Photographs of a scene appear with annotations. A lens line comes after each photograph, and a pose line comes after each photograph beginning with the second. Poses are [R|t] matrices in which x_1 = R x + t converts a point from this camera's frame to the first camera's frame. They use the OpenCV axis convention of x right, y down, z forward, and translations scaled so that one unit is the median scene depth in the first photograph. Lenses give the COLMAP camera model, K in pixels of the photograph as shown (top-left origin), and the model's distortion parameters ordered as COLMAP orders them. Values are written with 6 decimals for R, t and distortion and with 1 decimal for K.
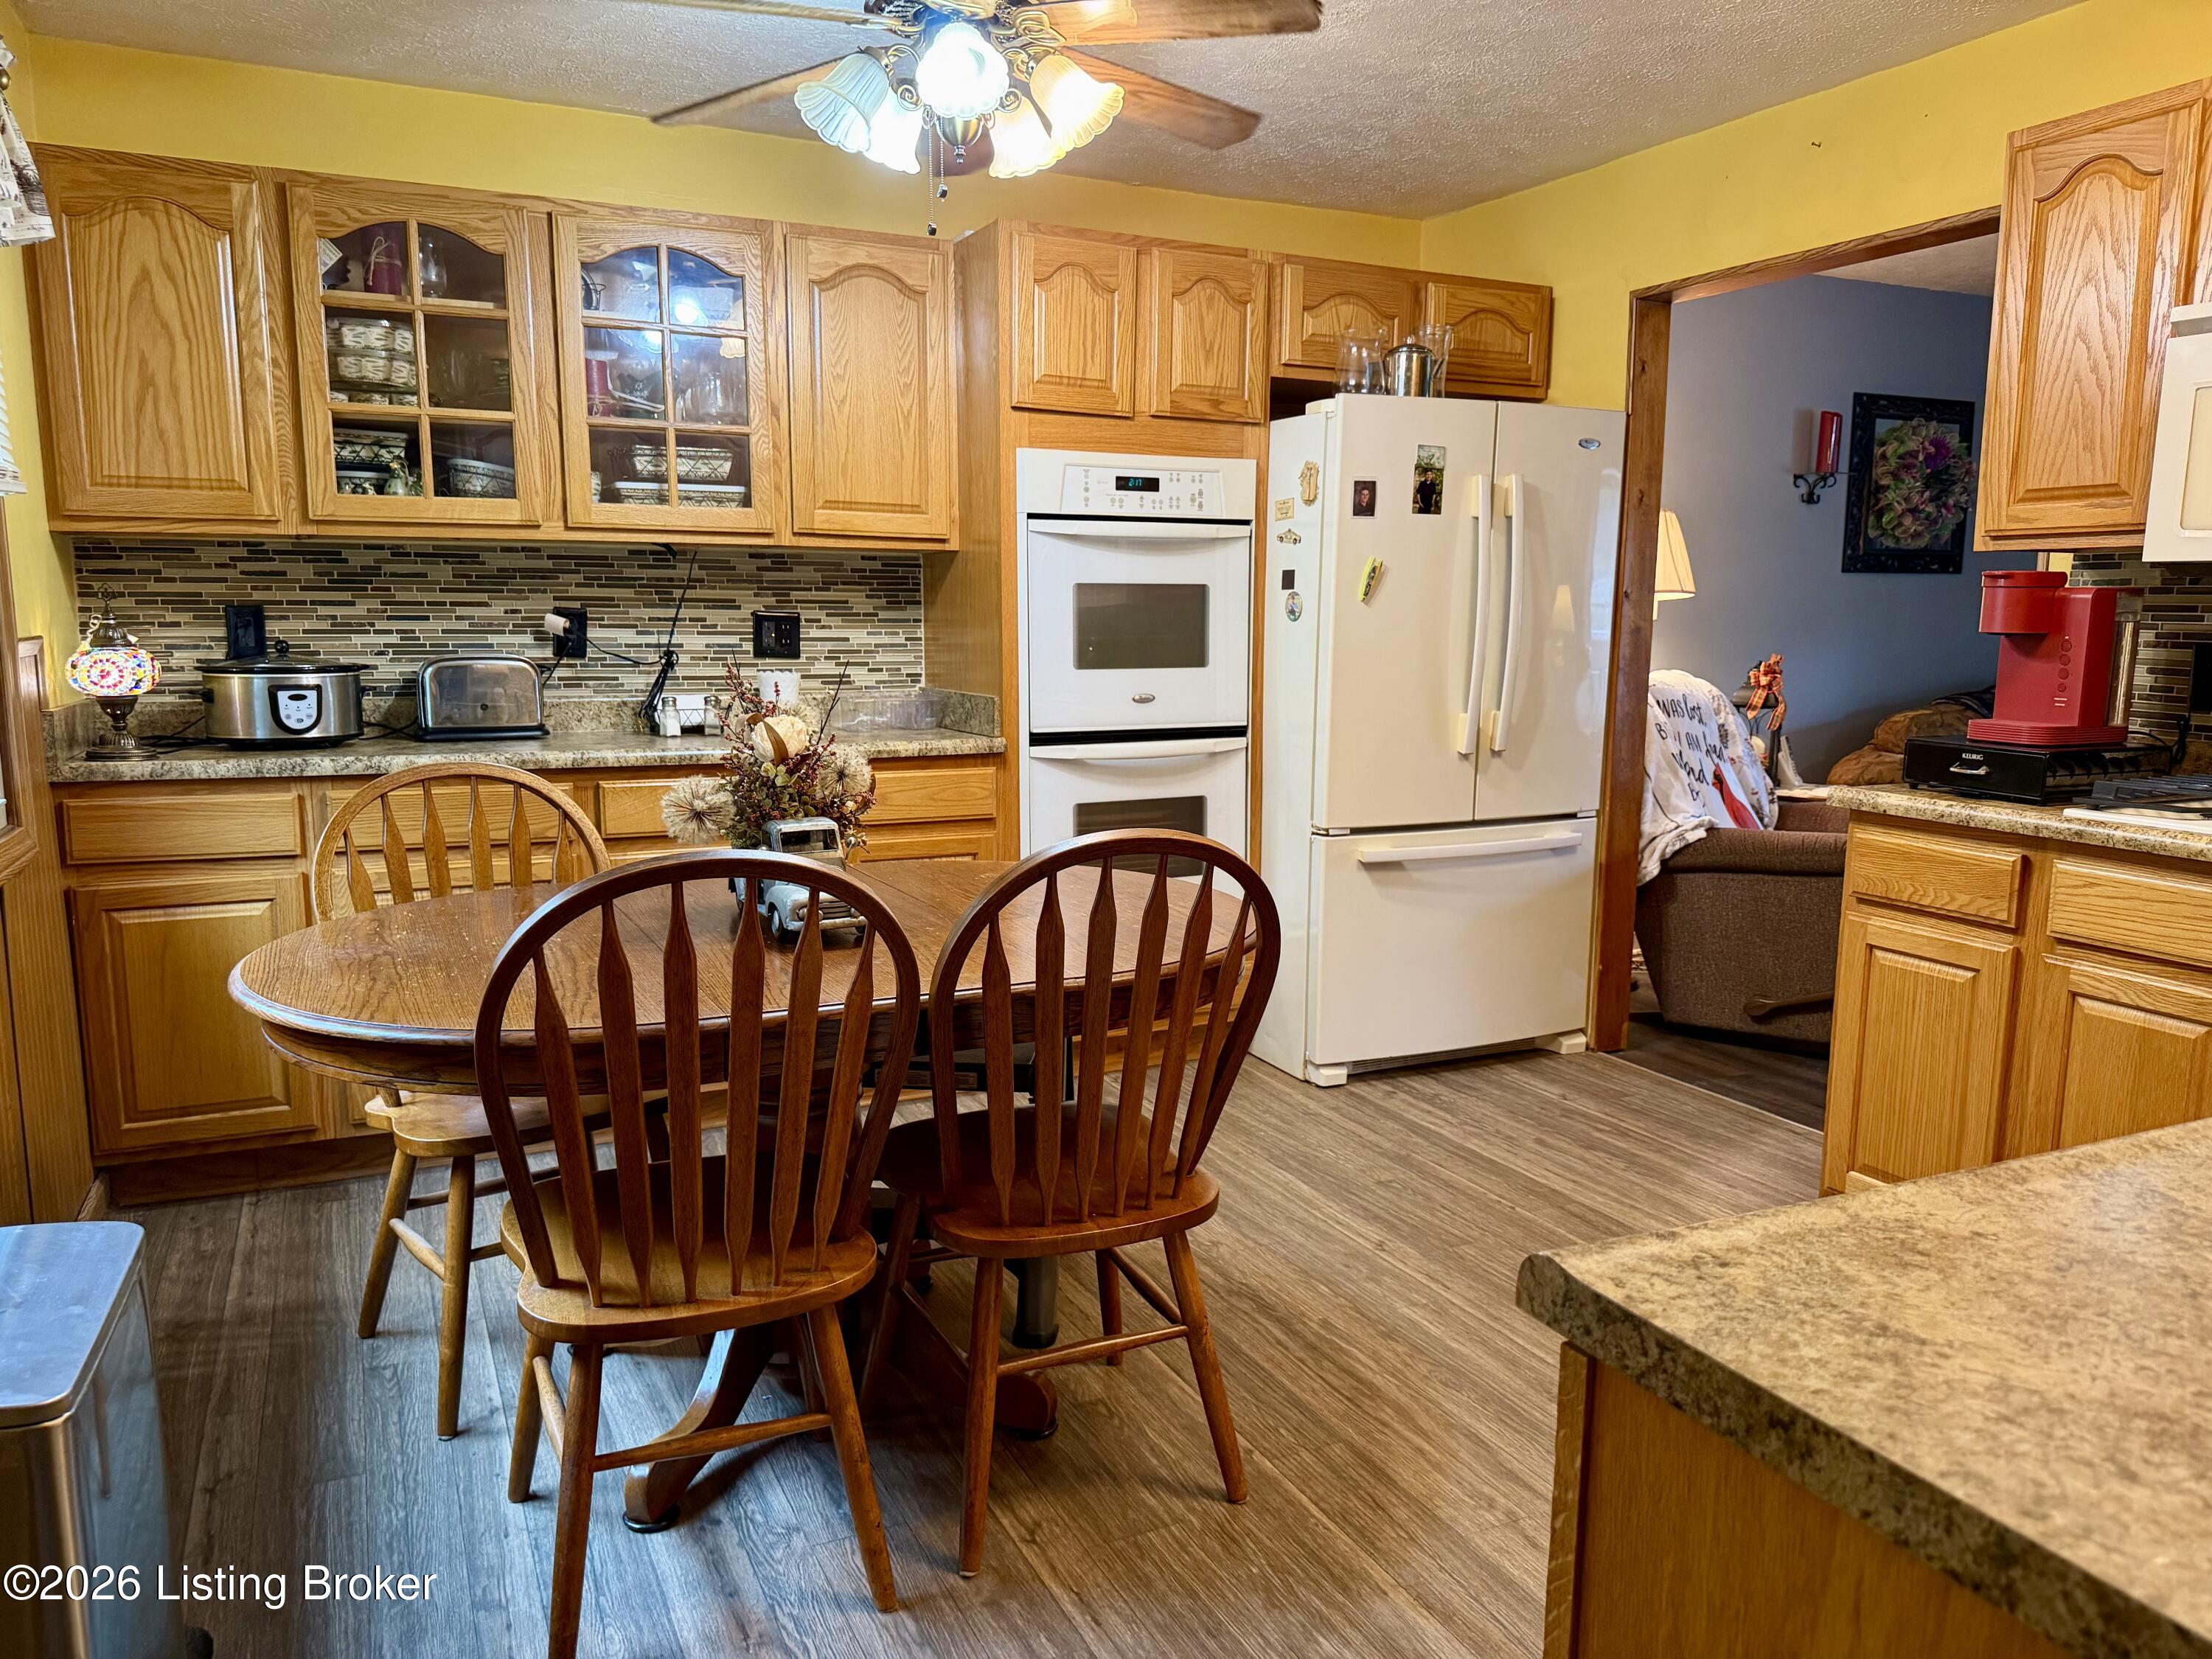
lens RADIAL K [[1527.9, 0, 1104.6], [0, 1527.9, 922.1], [0, 0, 1]] dist [0.115733, -0.140817]
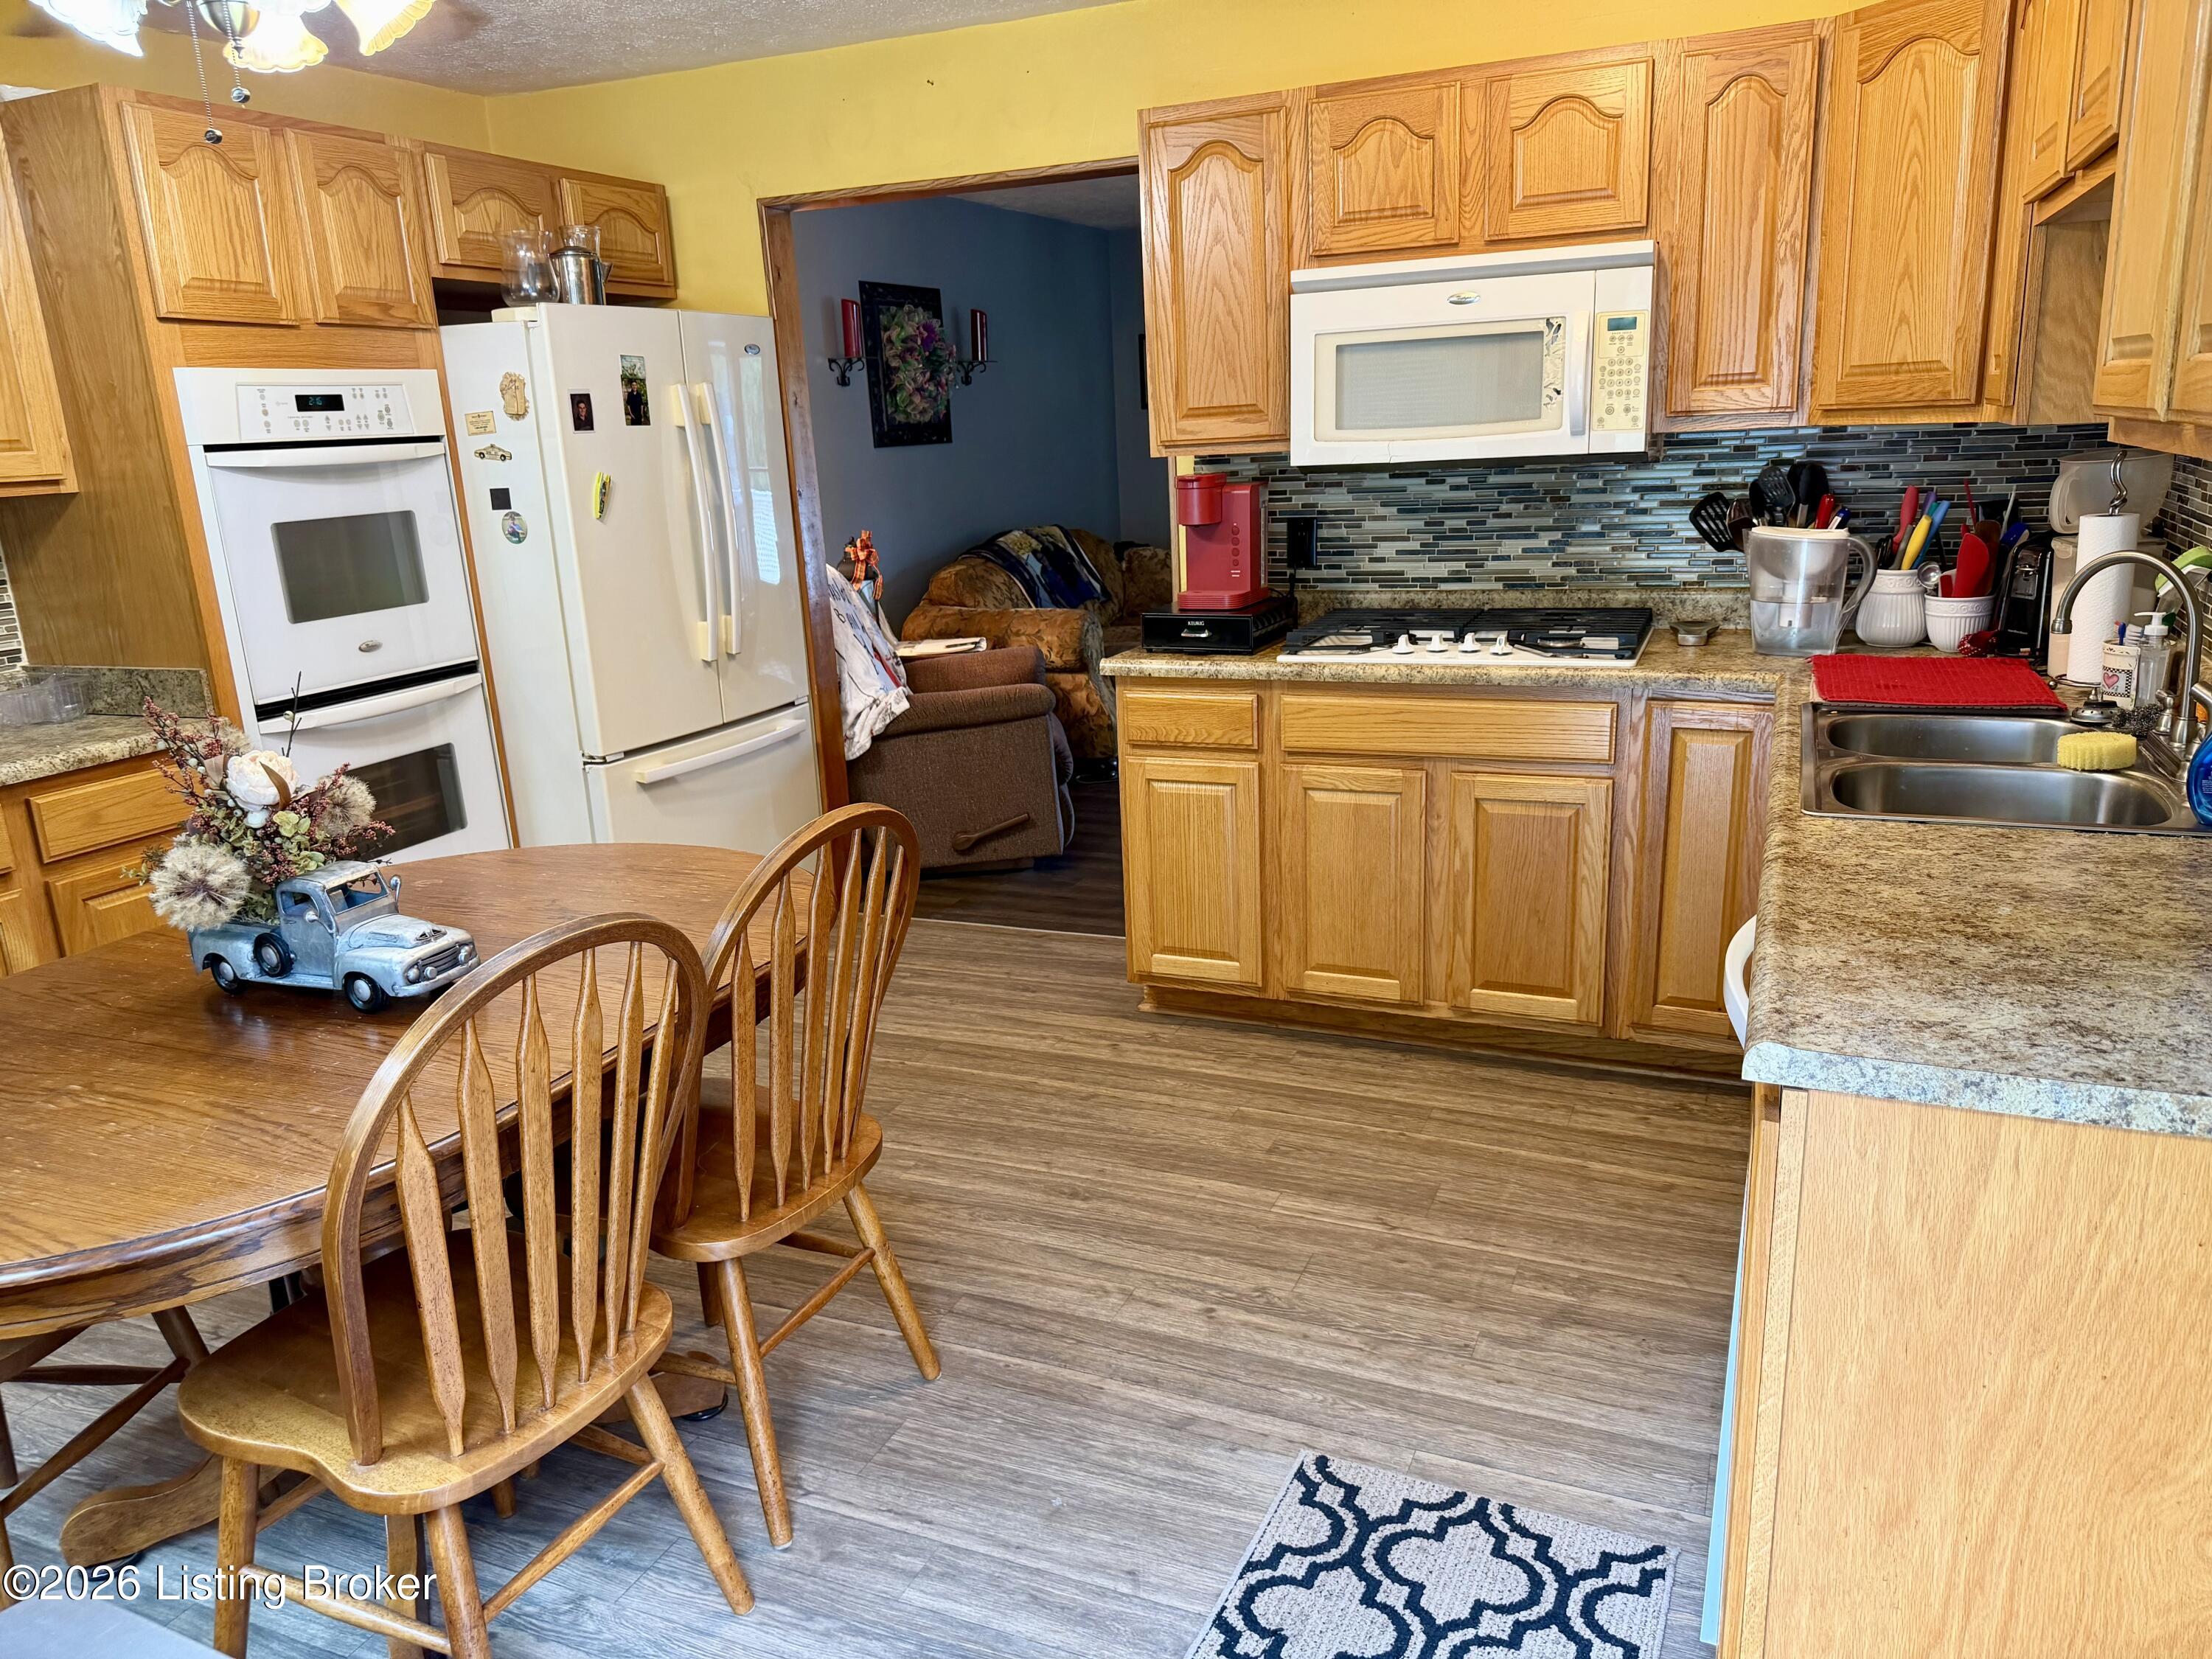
lens RADIAL K [[1549.4, 0, 1116.7], [0, 1549.4, 908.6], [0, 0, 1]] dist [0.044357, -0.047157]
pose [[0.758685, -0.233648, 0.608117, -0.235647], [0.180827, 0.972318, 0.147981, -0.056099], [-0.625859, -0.002307, 0.779933, 0.032447]]
